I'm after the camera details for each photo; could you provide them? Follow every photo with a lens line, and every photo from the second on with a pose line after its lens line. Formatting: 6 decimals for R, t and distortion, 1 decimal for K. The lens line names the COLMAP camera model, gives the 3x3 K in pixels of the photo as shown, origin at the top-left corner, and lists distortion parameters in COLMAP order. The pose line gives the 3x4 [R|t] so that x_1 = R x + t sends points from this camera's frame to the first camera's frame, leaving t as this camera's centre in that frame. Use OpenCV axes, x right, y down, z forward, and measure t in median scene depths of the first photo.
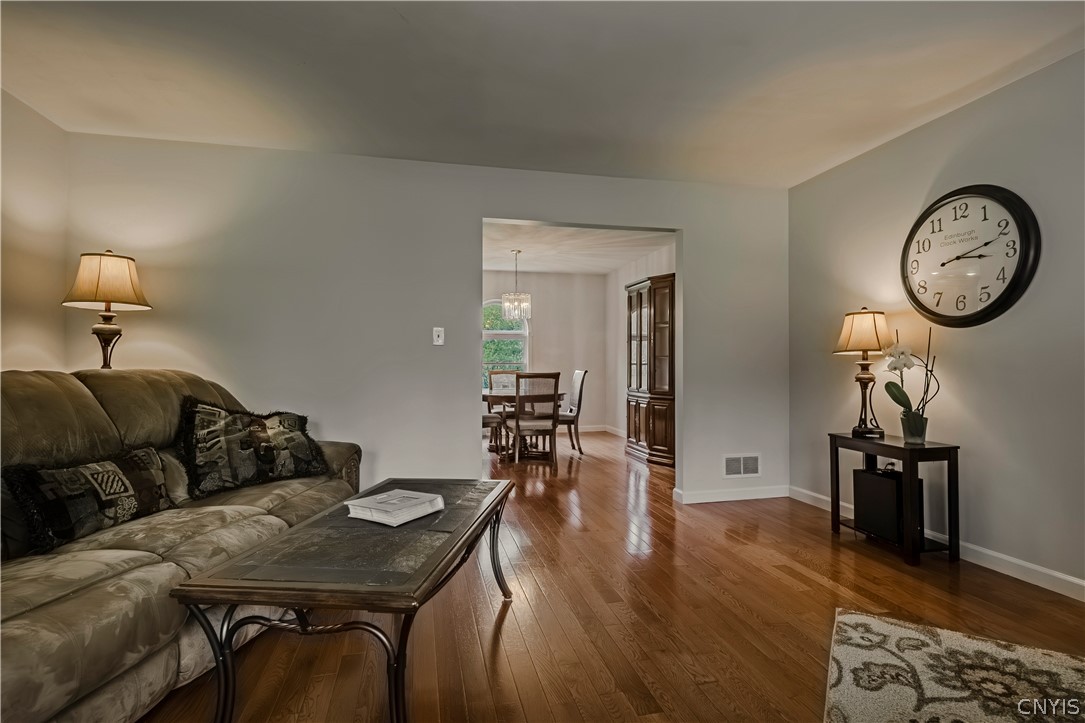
lens RADIAL K [[542.4, 0, 543.5], [0, 542.4, 360.2], [0, 0, 1]] dist [0.008432, -0.005873]
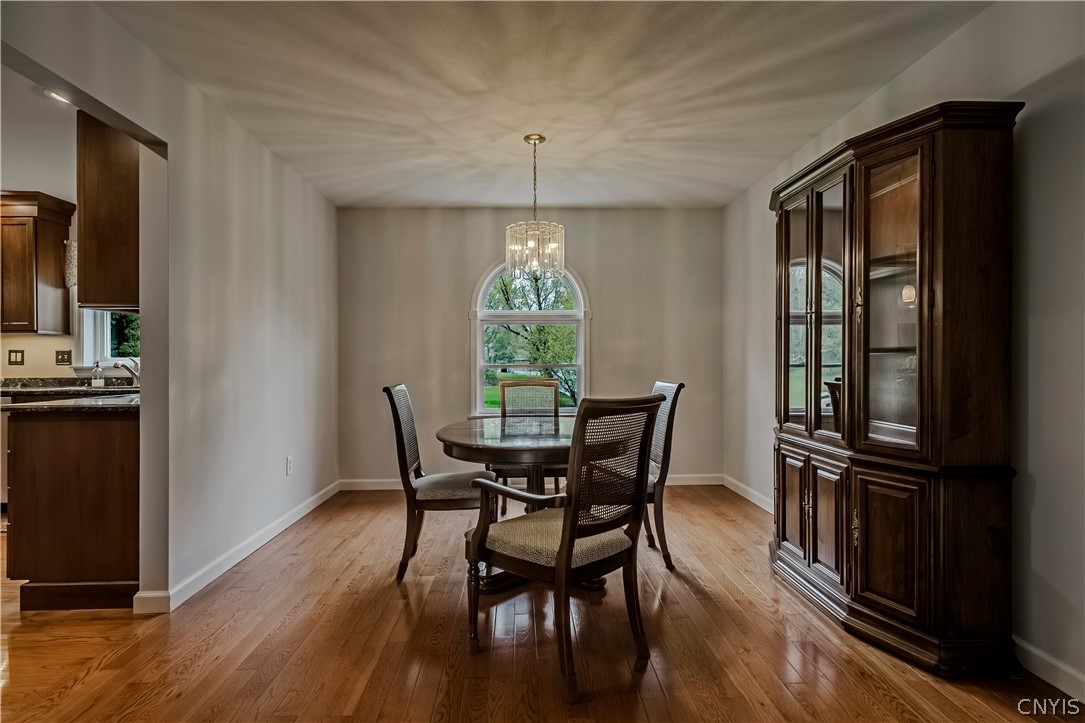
lens RADIAL K [[542.4, 0, 527.7], [0, 542.4, 357.6], [0, 0, 1]] dist [0.008432, -0.005873]
pose [[0.976262, 0.002987, -0.216572, 0.105816], [-0.003634, 0.999990, -0.002588, -0.003852], [0.216562, 0.003314, 0.976263, 1.100401]]
